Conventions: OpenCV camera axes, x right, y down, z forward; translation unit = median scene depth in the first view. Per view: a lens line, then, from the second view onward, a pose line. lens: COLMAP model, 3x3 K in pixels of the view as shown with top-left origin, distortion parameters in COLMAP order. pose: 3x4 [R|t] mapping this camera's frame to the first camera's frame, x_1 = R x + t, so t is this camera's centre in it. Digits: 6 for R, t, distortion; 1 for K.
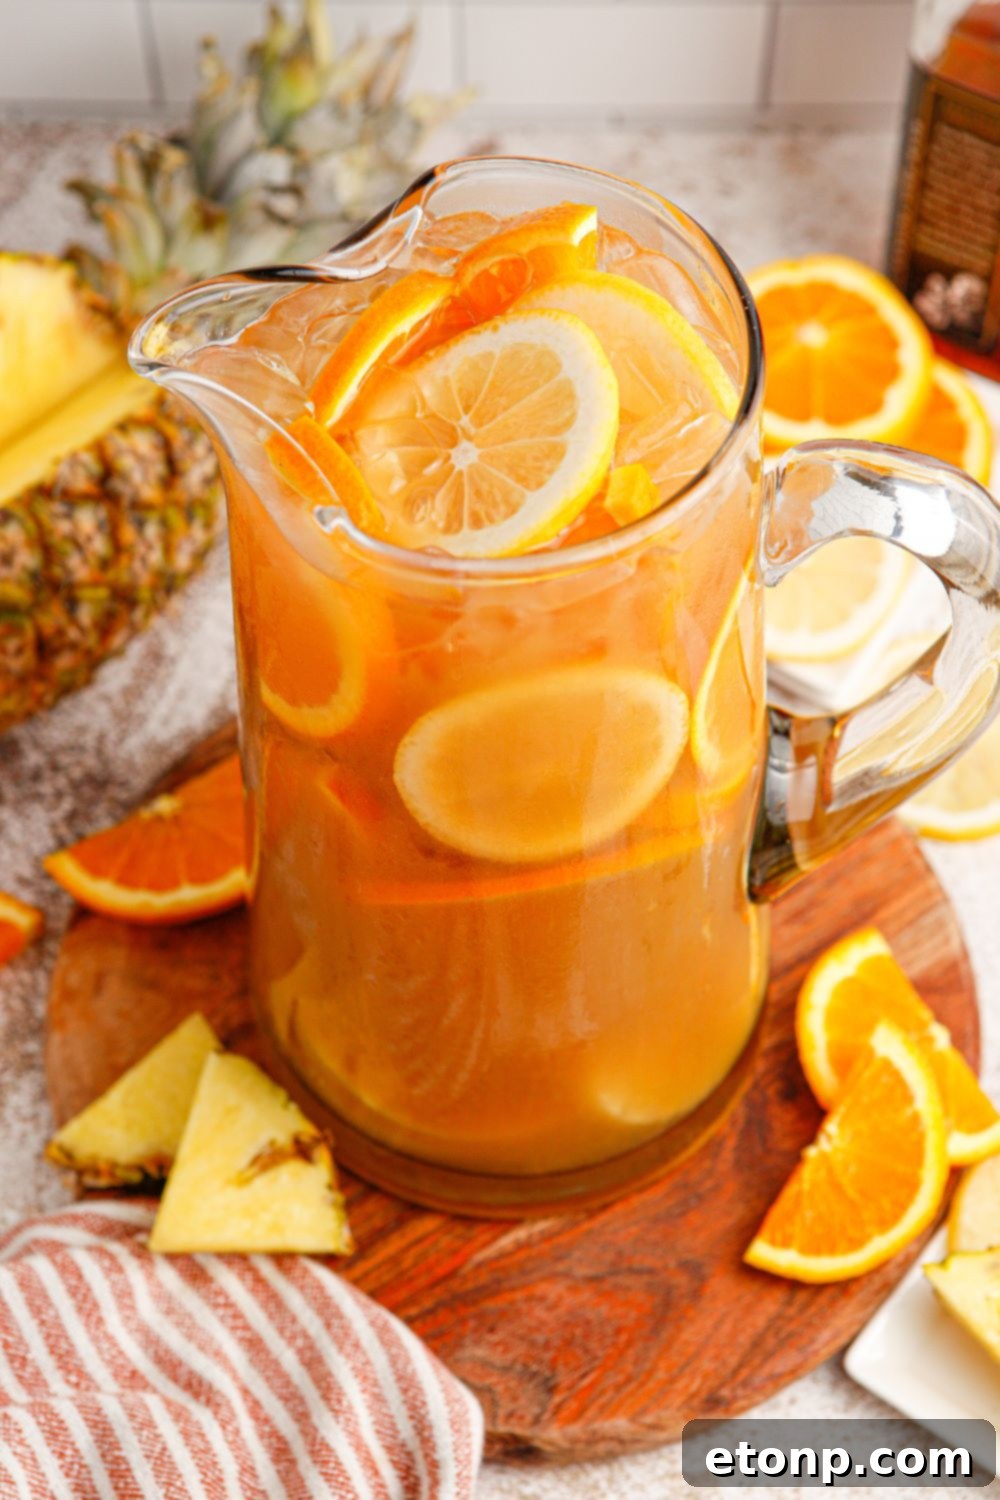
lens RADIAL K [[2600.7, 0, 500.0], [0, 2600.7, 750.0], [0, 0, 1]] dist [-0.016051, -0.079591]
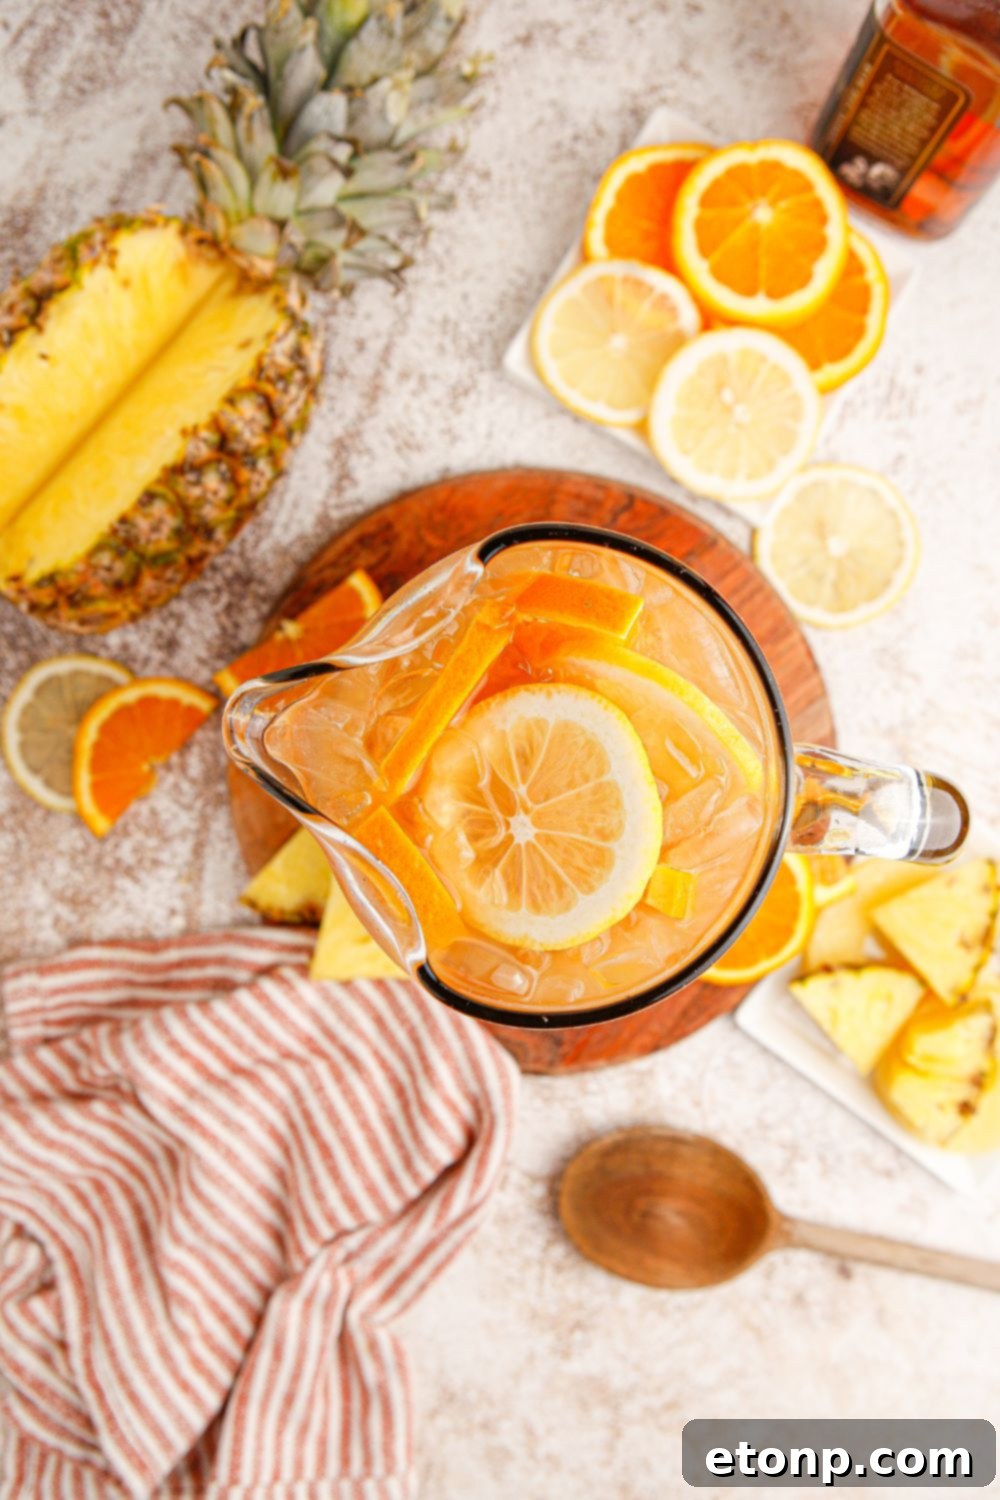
lens RADIAL K [[1282.0, 0, 500.0], [0, 1282.0, 750.0], [0, 0, 1]] dist [-0.109765, -0.001661]
pose [[0.999897, -0.012937, 0.006241, -0.020586], [0.007117, 0.823620, 0.567097, -0.358867], [-0.012477, -0.566994, 0.823627, 0.417242]]
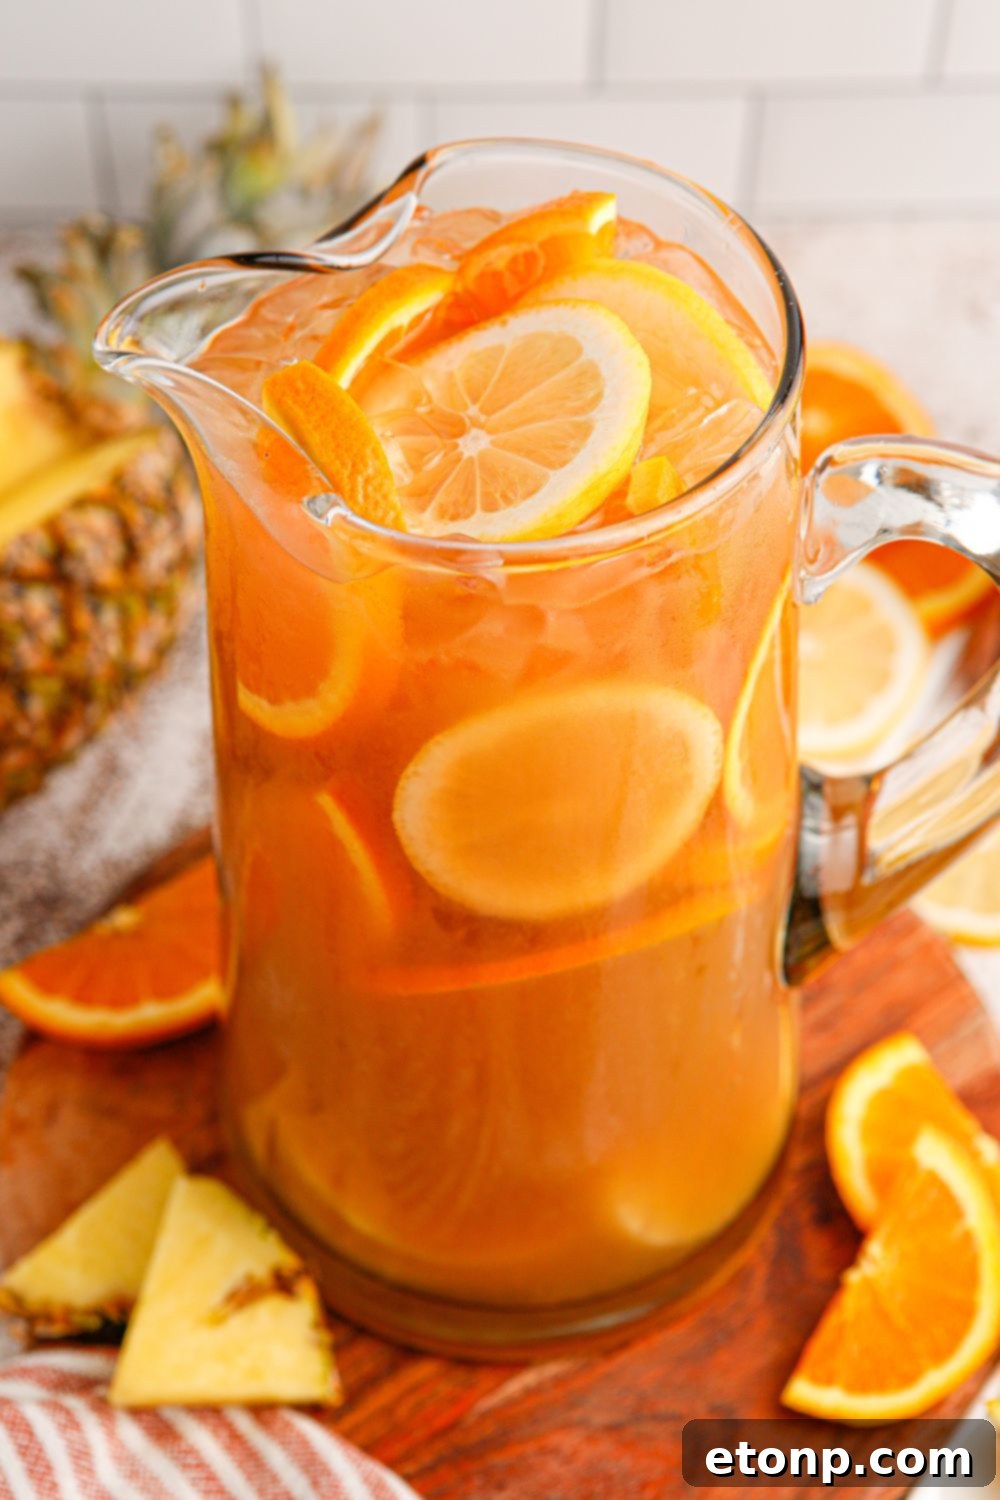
lens RADIAL K [[2625.2, 0, 515.0], [0, 2625.2, 749.7], [0, 0, 1]] dist [0.006911, 0.017734]
pose [[0.999395, -0.013654, 0.032000, -0.022851], [0.016904, 0.994474, -0.103615, 0.065579], [-0.030408, 0.104094, 0.994103, 0.085836]]
